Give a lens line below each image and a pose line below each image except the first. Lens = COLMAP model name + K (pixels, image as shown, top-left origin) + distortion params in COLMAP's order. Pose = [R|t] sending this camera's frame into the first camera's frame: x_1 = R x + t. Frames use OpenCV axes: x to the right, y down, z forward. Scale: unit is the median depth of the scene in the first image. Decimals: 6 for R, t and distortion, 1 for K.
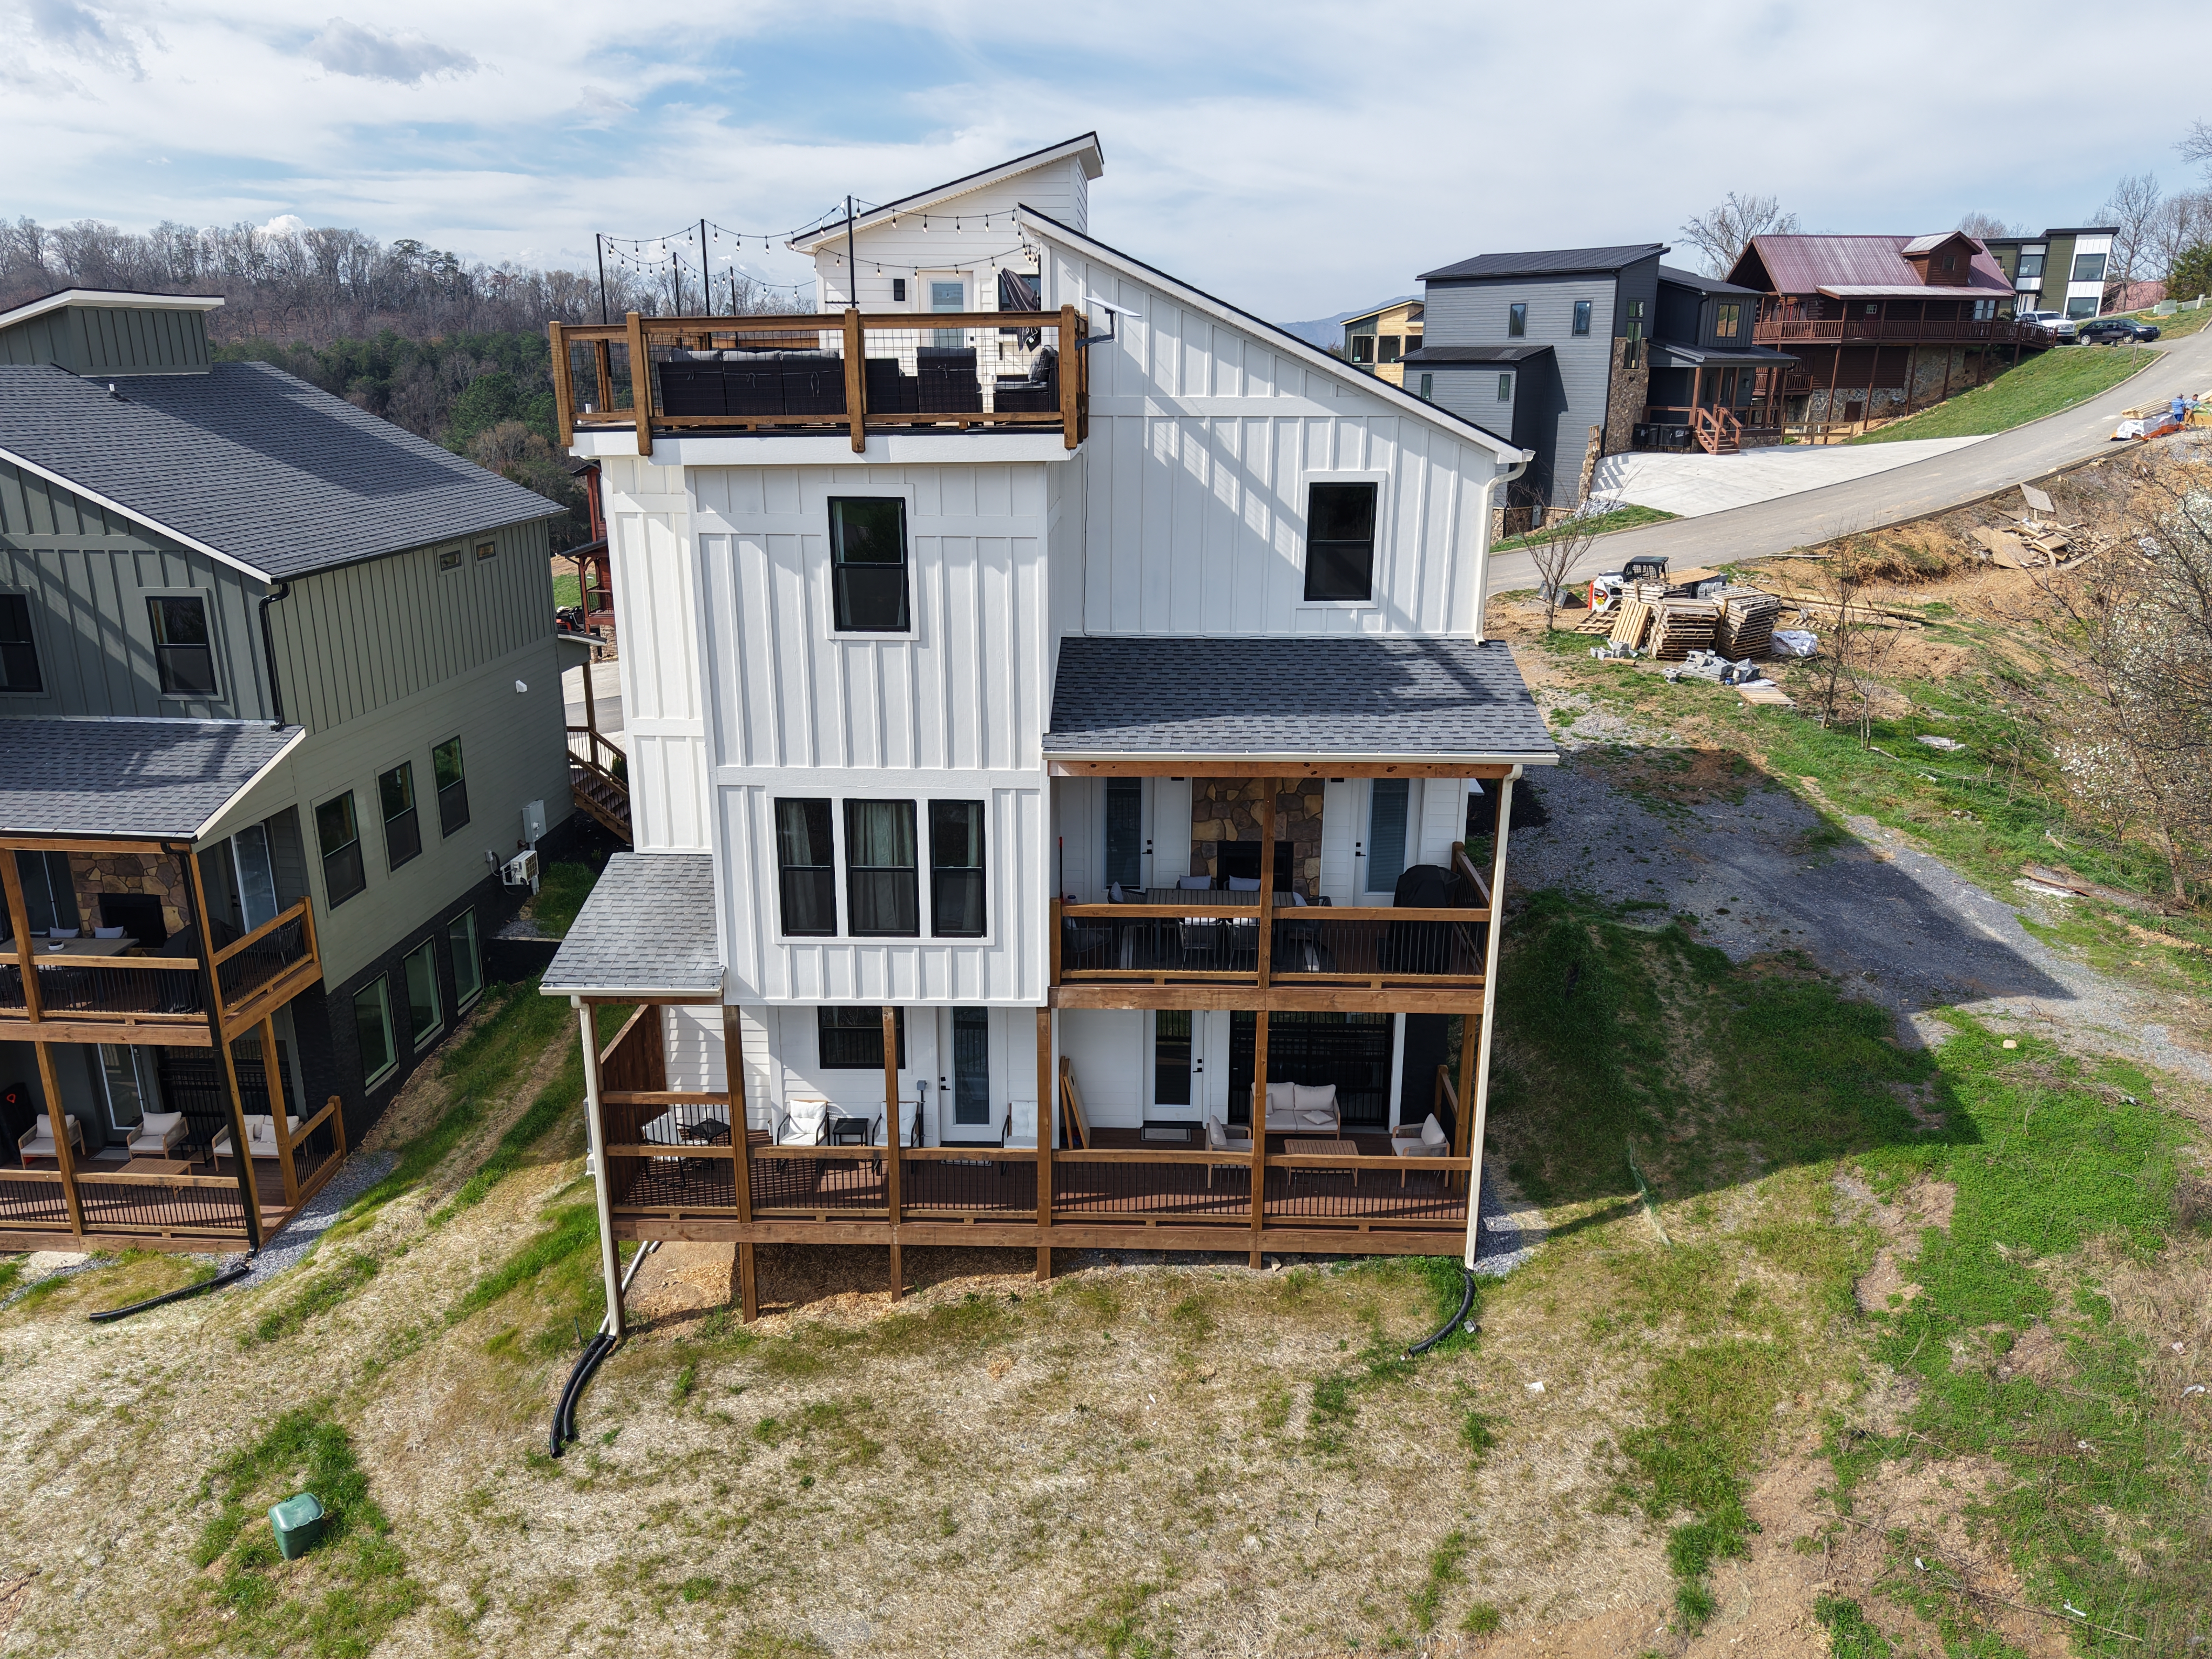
lens RADIAL K [[1551.4, 0, 1103.0], [0, 1551.4, 837.0], [0, 0, 1]] dist [0.033037, -0.034112]
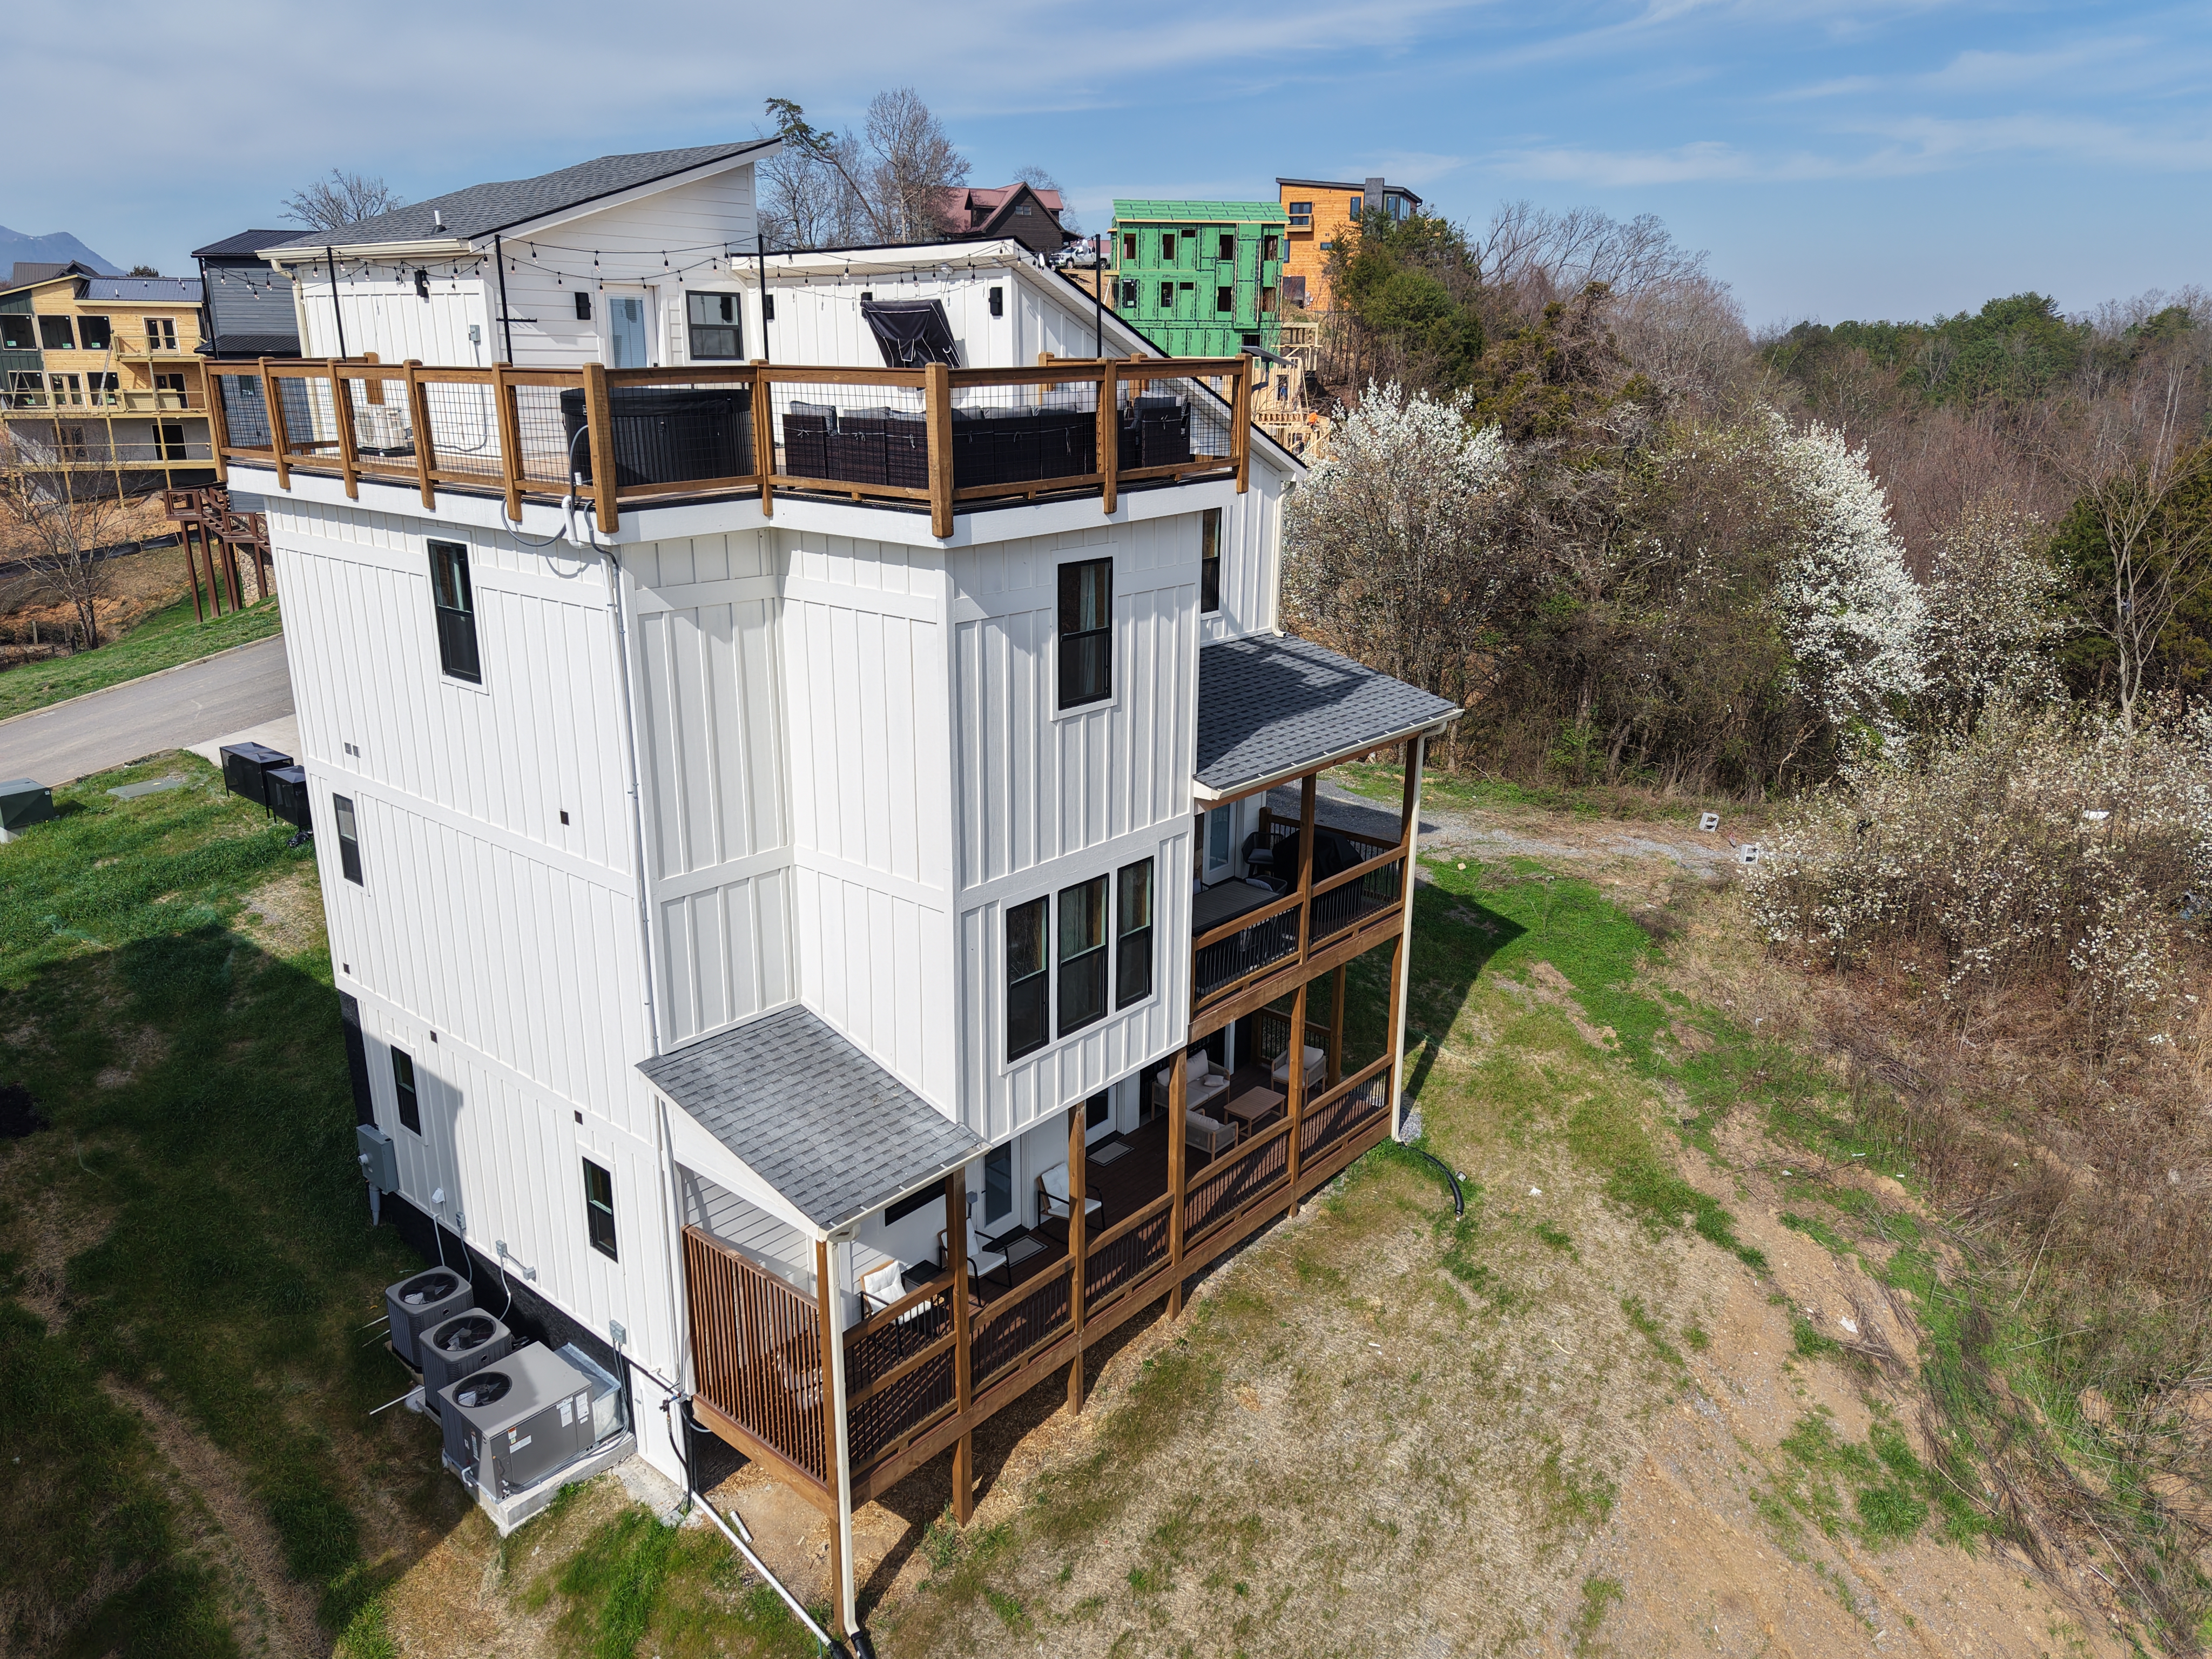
lens RADIAL K [[1566.8, 0, 1113.2], [0, 1566.8, 824.6], [0, 0, 1]] dist [0.010738, -0.002706]
pose [[0.628464, -0.223666, 0.744988, -0.714715], [0.220407, 0.969718, 0.105203, -0.131984], [-0.745959, 0.098084, 0.658730, 0.320846]]
